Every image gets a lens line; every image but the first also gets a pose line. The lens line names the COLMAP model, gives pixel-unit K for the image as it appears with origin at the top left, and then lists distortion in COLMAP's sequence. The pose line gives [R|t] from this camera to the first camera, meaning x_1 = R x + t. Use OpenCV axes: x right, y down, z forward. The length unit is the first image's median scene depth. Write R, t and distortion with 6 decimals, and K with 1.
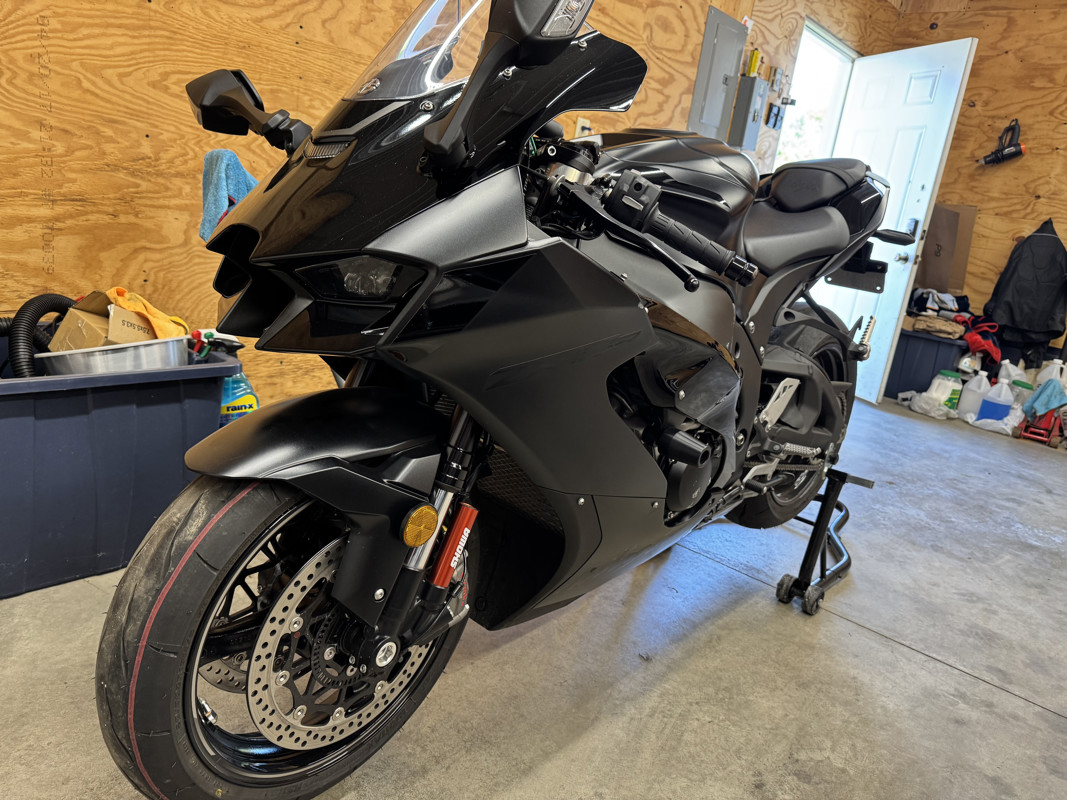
lens RADIAL K [[793.8, 0, 533.5], [0, 793.8, 400.0], [0, 0, 1]] dist [0.008698, -0.007523]
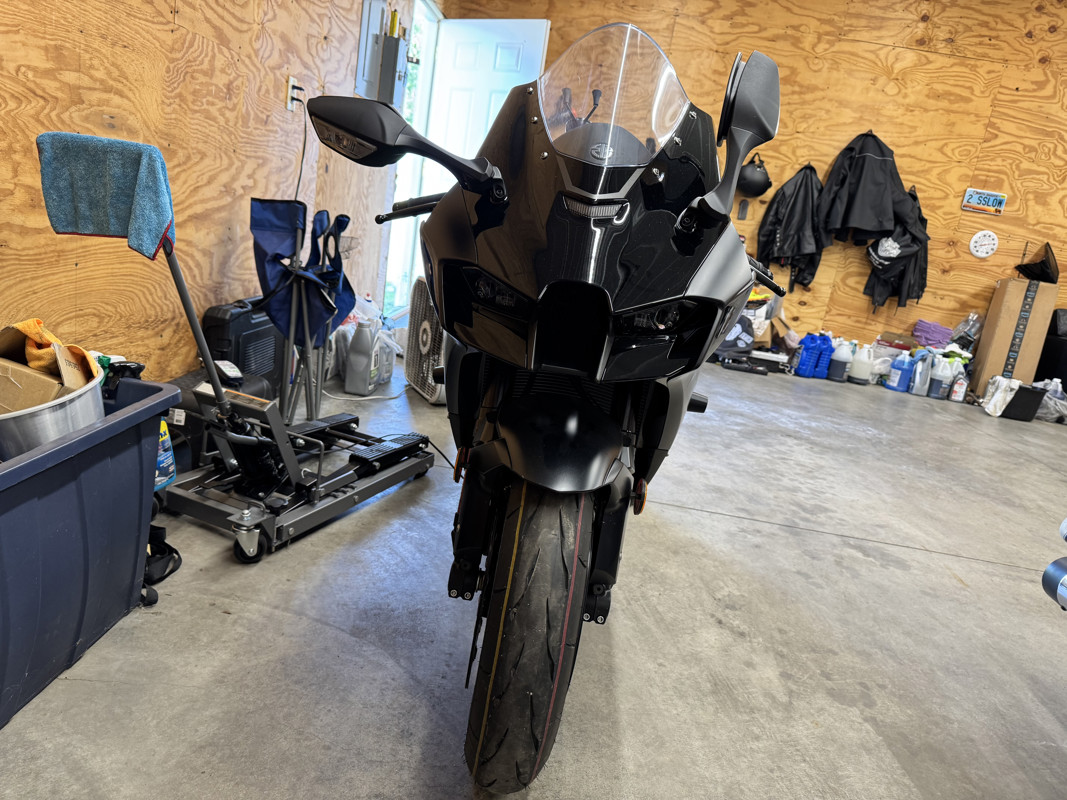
lens RADIAL K [[805.8, 0, 533.5], [0, 805.8, 400.0], [0, 0, 1]] dist [-0.002459, -0.004877]
pose [[0.786184, -0.170135, 0.594112, -0.475178], [0.114204, 0.984797, 0.130889, -0.083555], [-0.607348, -0.035053, 0.793662, 0.041885]]
